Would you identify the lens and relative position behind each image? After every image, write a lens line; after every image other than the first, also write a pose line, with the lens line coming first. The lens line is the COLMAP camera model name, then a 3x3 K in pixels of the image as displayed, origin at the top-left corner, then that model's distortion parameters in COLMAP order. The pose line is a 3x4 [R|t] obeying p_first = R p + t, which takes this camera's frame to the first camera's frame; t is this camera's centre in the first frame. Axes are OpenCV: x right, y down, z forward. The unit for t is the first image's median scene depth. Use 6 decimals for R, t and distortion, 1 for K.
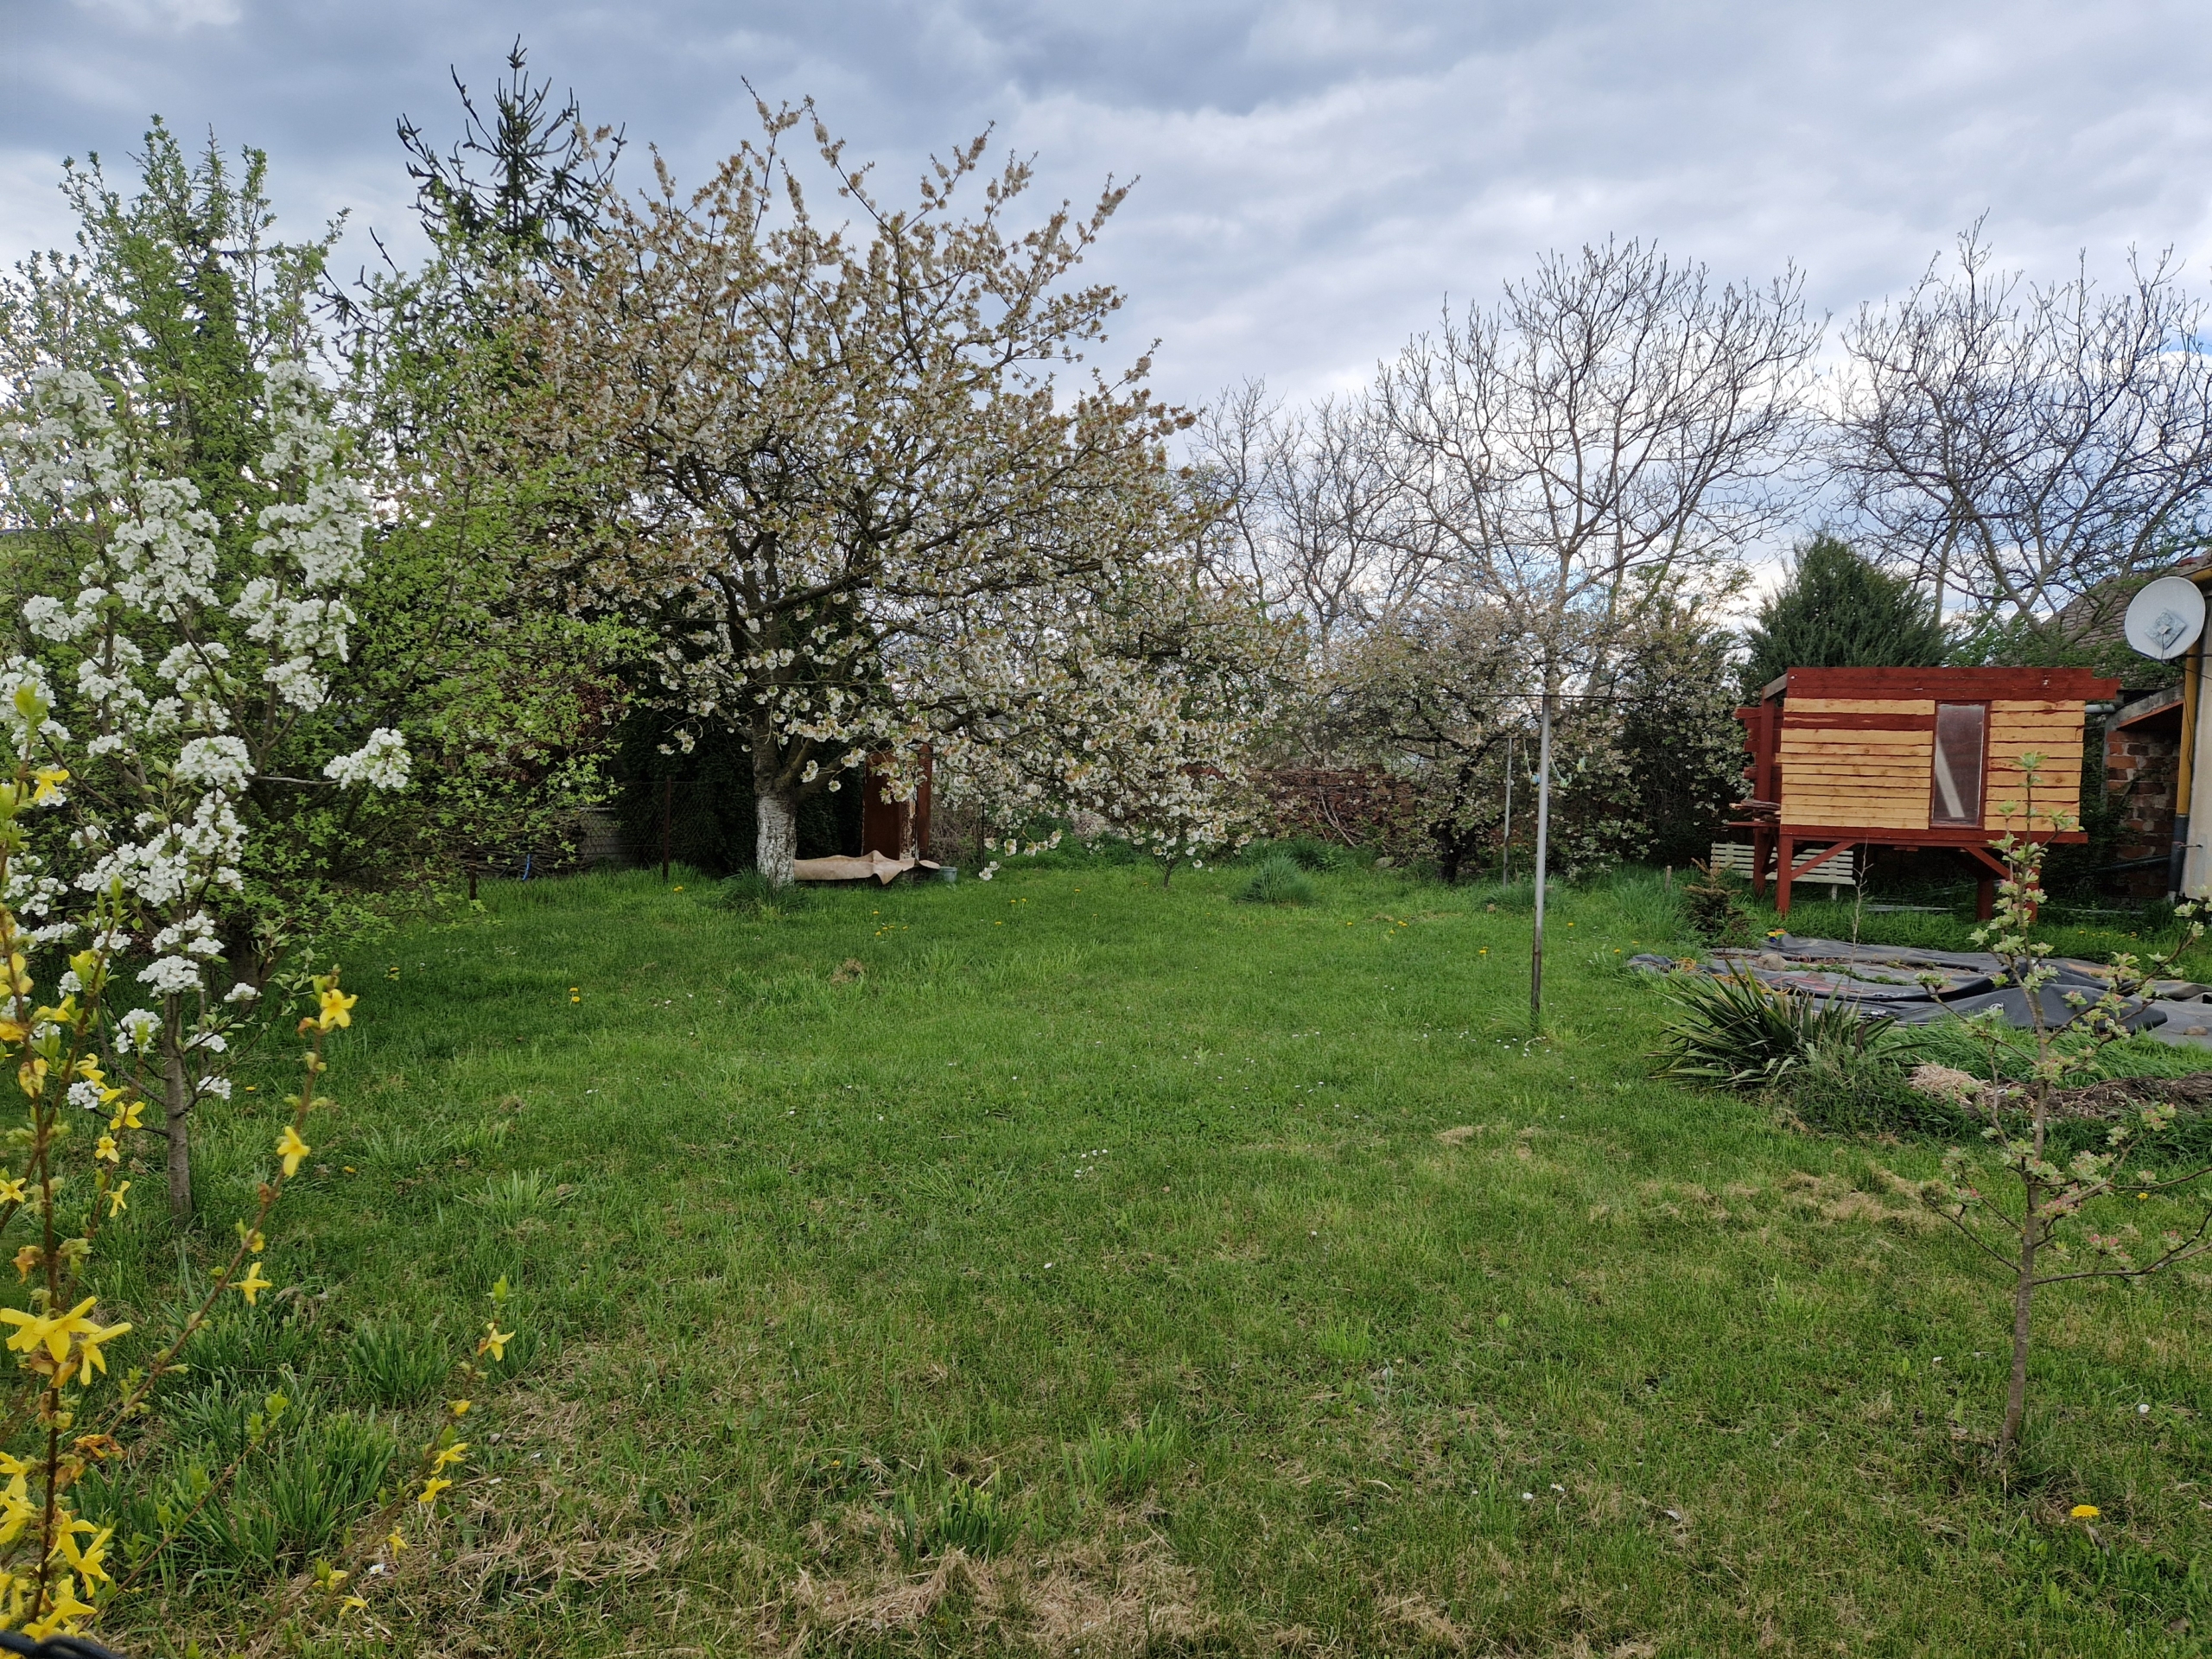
lens RADIAL K [[1484.9, 0, 1092.3], [0, 1484.9, 835.4], [0, 0, 1]] dist [0.041345, -0.032212]
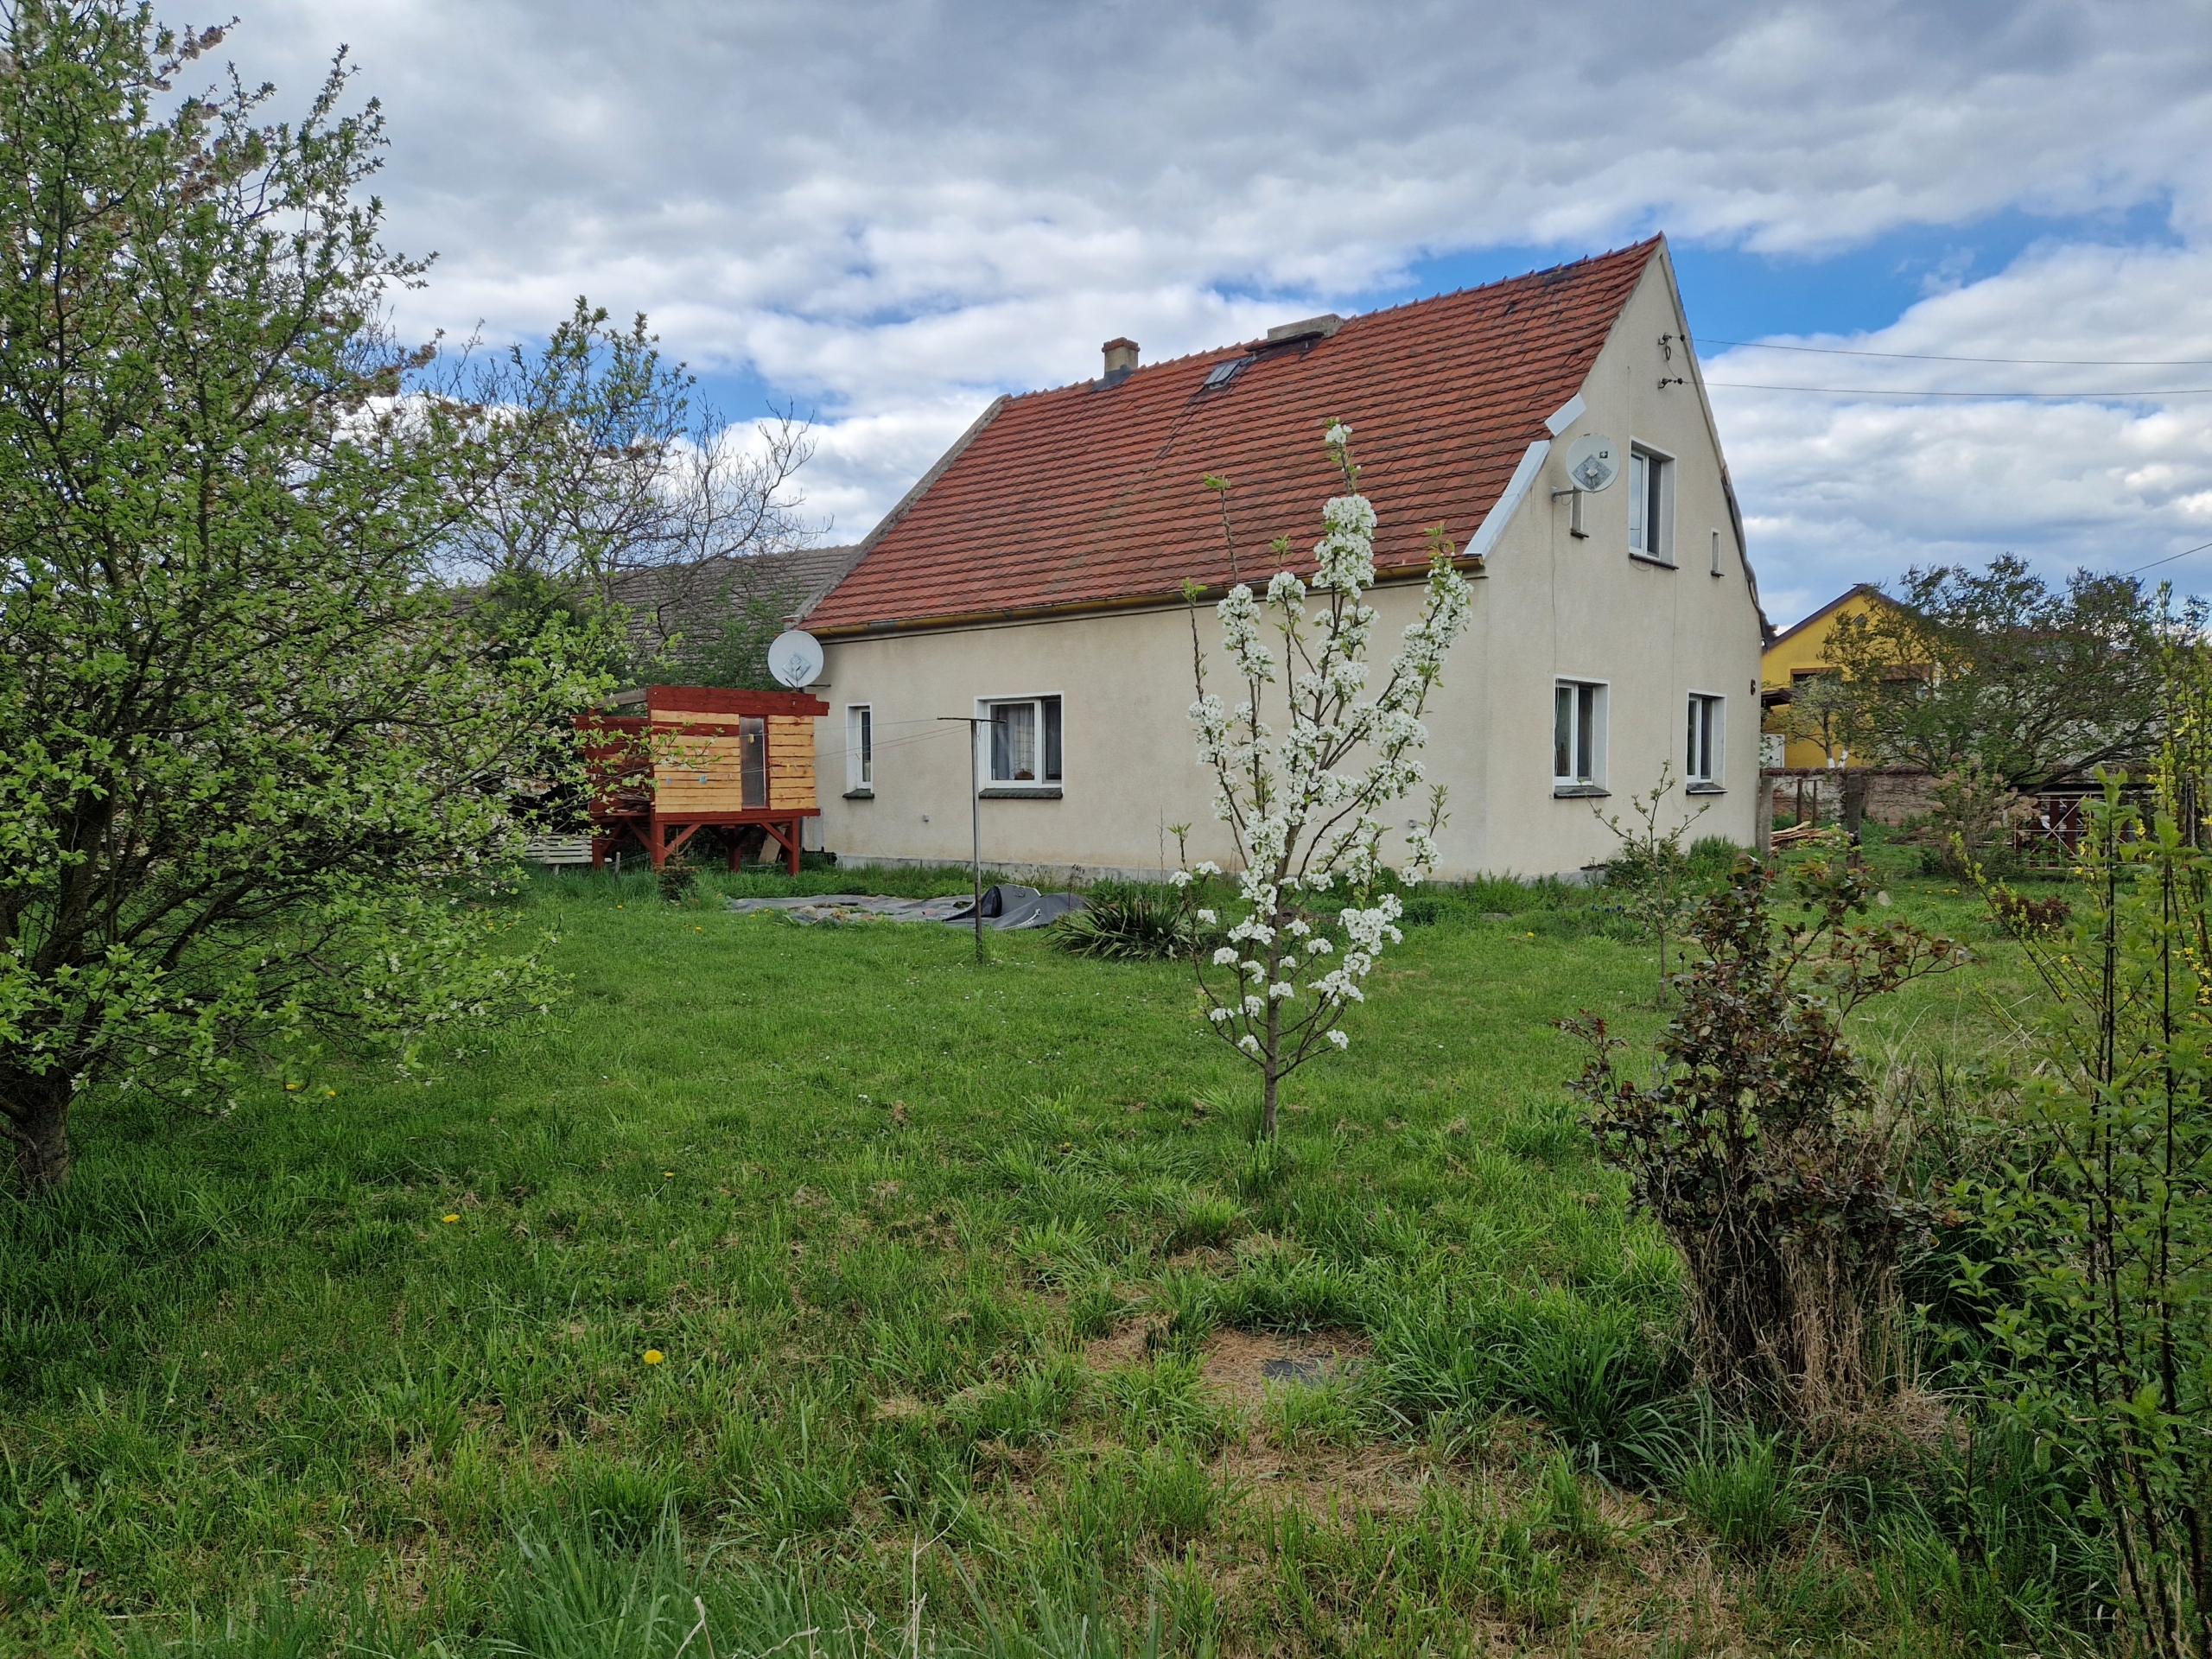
lens RADIAL K [[1484.9, 0, 1092.3], [0, 1484.9, 835.4], [0, 0, 1]] dist [0.041345, -0.032212]
pose [[0.392760, -0.061789, 0.917563, -0.427146], [0.057233, 0.997449, 0.042670, -0.017170], [-0.917859, 0.035756, 0.395294, 0.157353]]
